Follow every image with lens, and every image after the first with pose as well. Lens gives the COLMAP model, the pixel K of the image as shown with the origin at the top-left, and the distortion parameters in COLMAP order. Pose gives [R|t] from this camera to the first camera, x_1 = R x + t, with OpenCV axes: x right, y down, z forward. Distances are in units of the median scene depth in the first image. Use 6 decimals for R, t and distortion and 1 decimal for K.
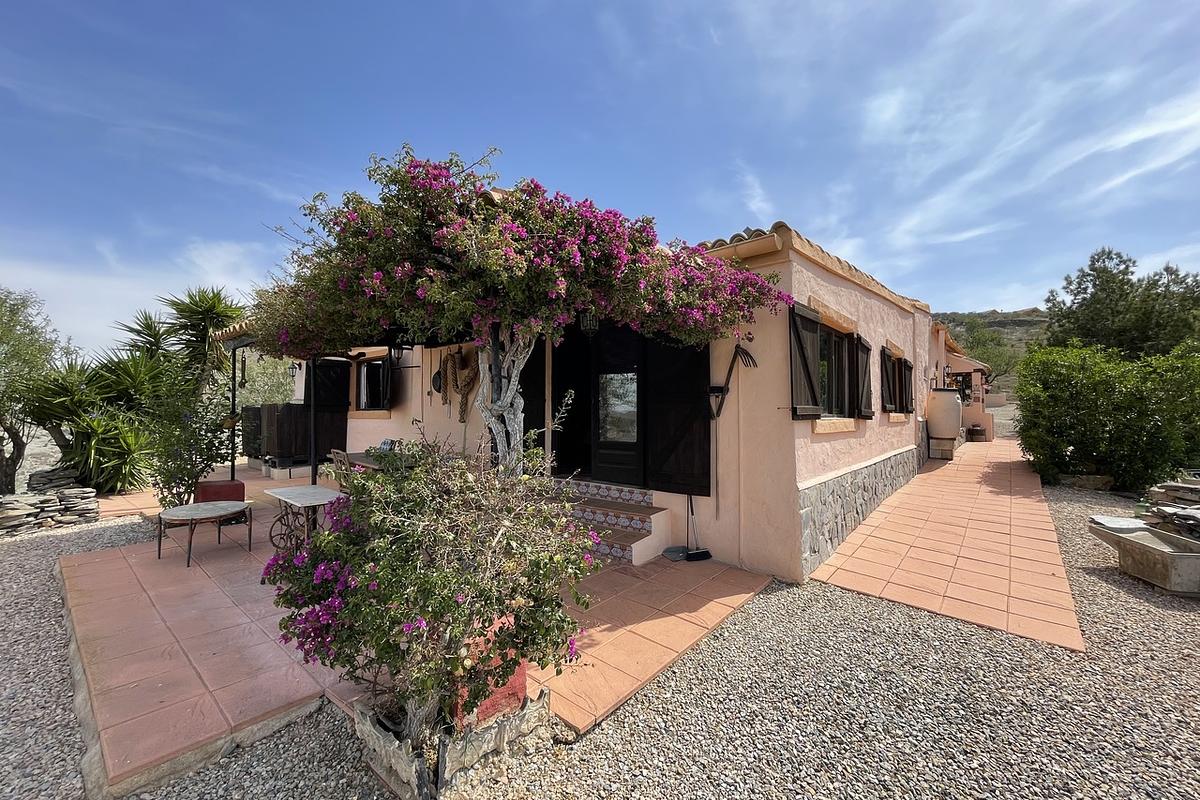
lens RADIAL K [[485.7, 0, 600.0], [0, 485.7, 400.0], [0, 0, 1]] dist [-0.000623, 0.000131]
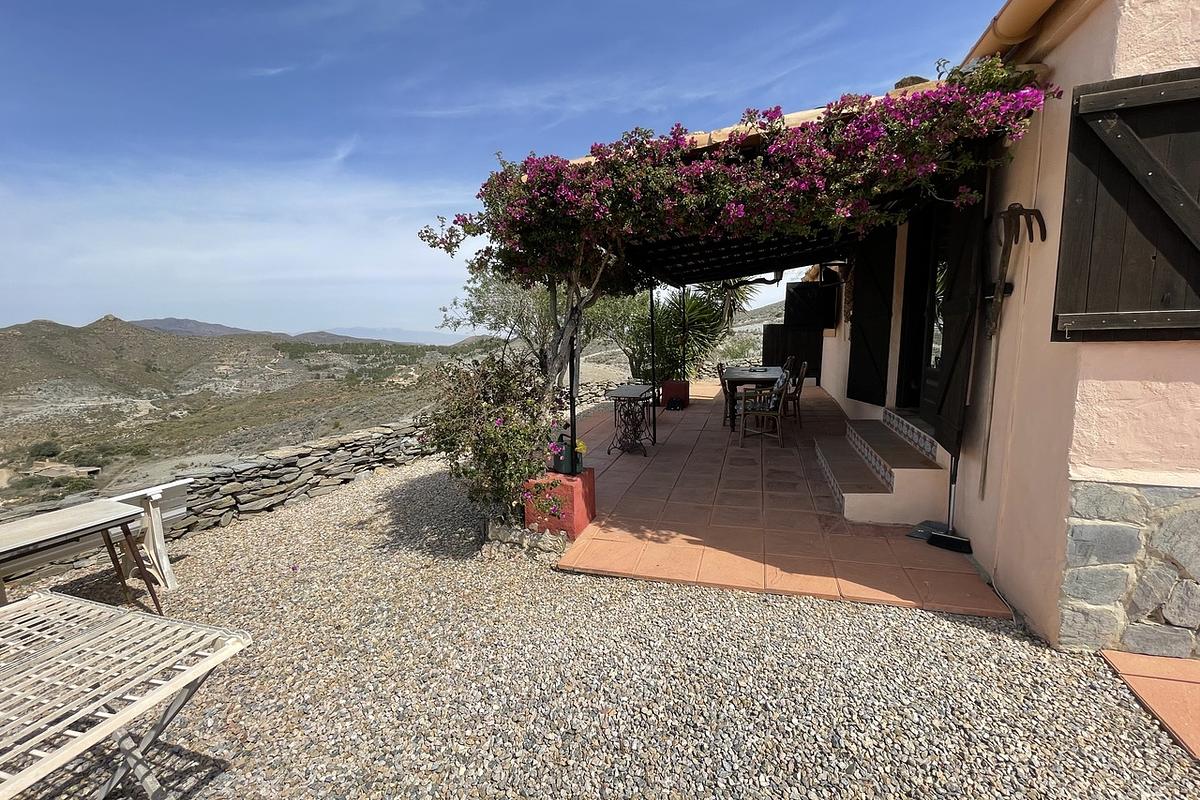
lens RADIAL K [[485.7, 0, 600.0], [0, 485.7, 400.0], [0, 0, 1]] dist [-0.000623, 0.000131]
pose [[0.373179, 0.115923, -0.920489, 0.658660], [0.042417, 0.988994, 0.141747, 0.009434], [0.926789, -0.091941, 0.364155, 0.345555]]
